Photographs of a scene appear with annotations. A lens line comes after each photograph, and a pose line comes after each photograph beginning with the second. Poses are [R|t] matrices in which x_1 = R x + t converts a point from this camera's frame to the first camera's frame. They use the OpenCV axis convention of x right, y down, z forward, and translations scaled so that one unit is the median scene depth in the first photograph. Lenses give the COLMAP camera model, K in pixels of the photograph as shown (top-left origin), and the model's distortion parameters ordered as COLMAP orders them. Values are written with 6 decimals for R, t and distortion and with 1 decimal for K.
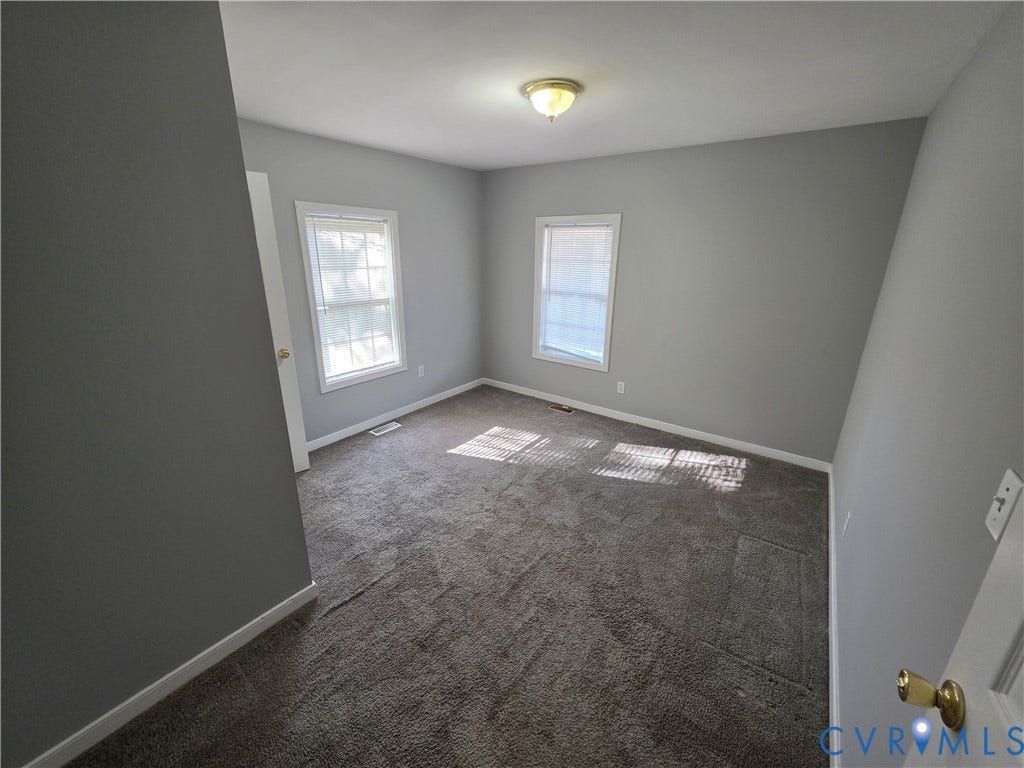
lens RADIAL K [[412.8, 0, 512.6], [0, 412.8, 379.2], [0, 0, 1]] dist [-0.001298, 0.000049]
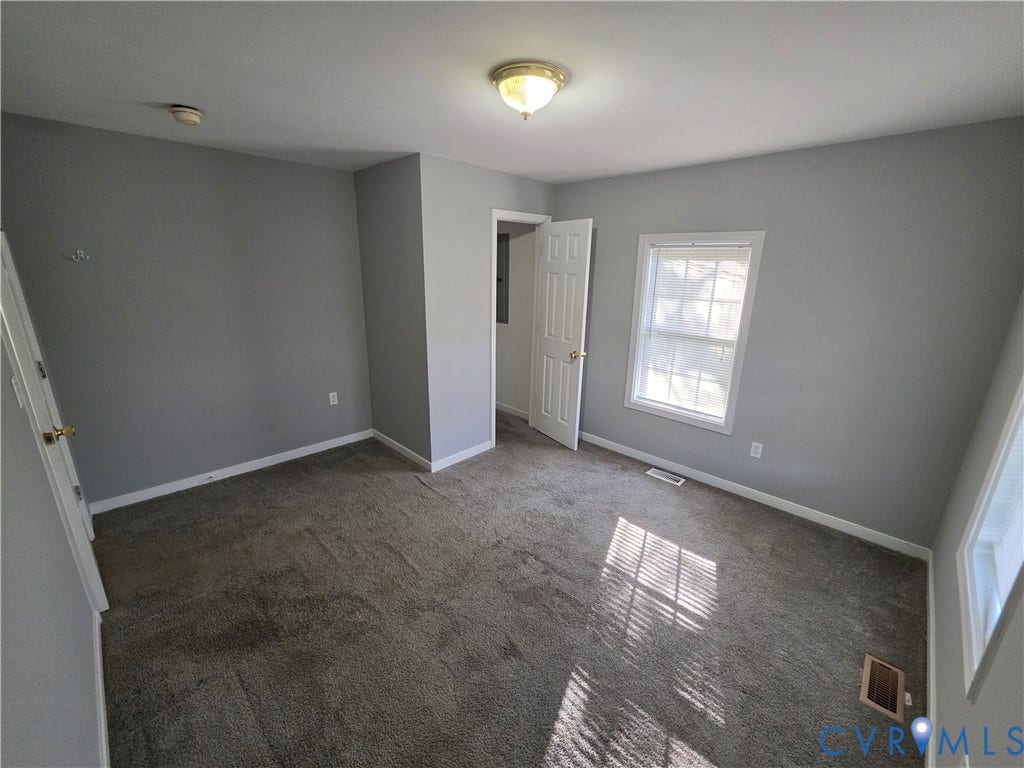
lens RADIAL K [[412.8, 0, 512.6], [0, 412.8, 379.2], [0, 0, 1]] dist [-0.001298, 0.000049]
pose [[-0.136127, 0.260626, -0.955795, 0.578747], [-0.313764, 0.903768, 0.291127, -0.244698], [0.939692, 0.339524, -0.041252, 0.709913]]
